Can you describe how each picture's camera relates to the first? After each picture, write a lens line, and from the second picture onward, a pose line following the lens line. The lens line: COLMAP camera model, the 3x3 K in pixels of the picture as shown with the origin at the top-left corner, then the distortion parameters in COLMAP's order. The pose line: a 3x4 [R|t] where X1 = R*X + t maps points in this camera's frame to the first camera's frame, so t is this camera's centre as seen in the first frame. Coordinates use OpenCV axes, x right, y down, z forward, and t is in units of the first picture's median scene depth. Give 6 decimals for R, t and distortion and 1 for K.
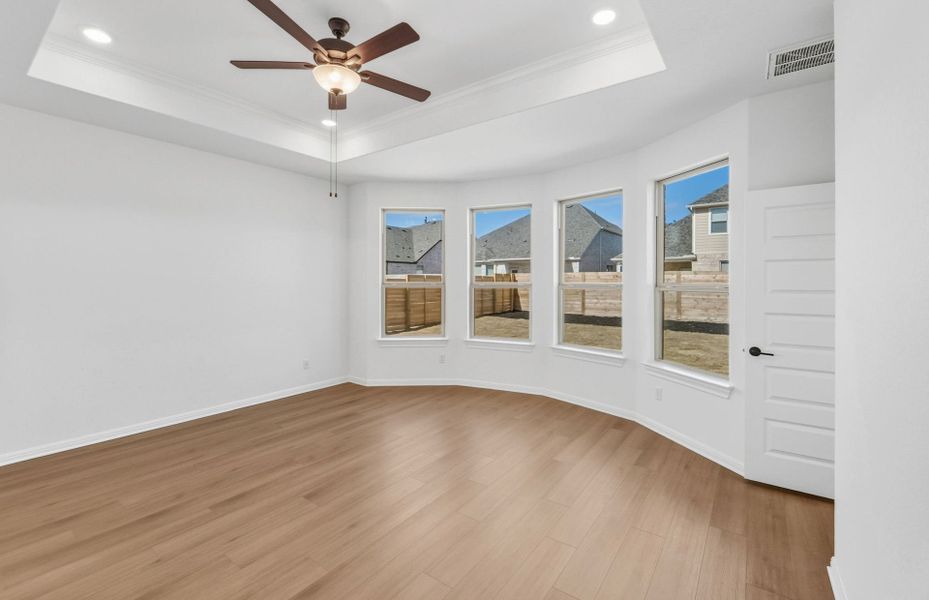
lens RADIAL K [[399.7, 0, 464.5], [0, 399.7, 279.7], [0, 0, 1]] dist [-0.038133, 0.000044]
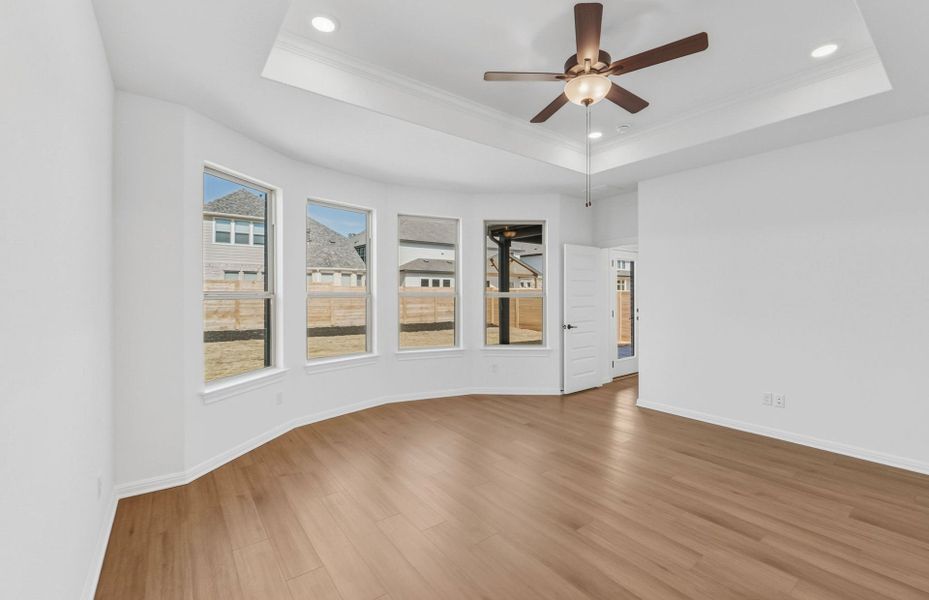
lens RADIAL K [[391.2, 0, 468.1], [0, 391.2, 293.6], [0, 0, 1]] dist [-0.010887, -0.000074]
pose [[0.292073, -0.010570, 0.956338, -0.708873], [-0.002172, 0.999929, 0.011715, -0.003308], [-0.956393, -0.005499, 0.292030, 0.513329]]
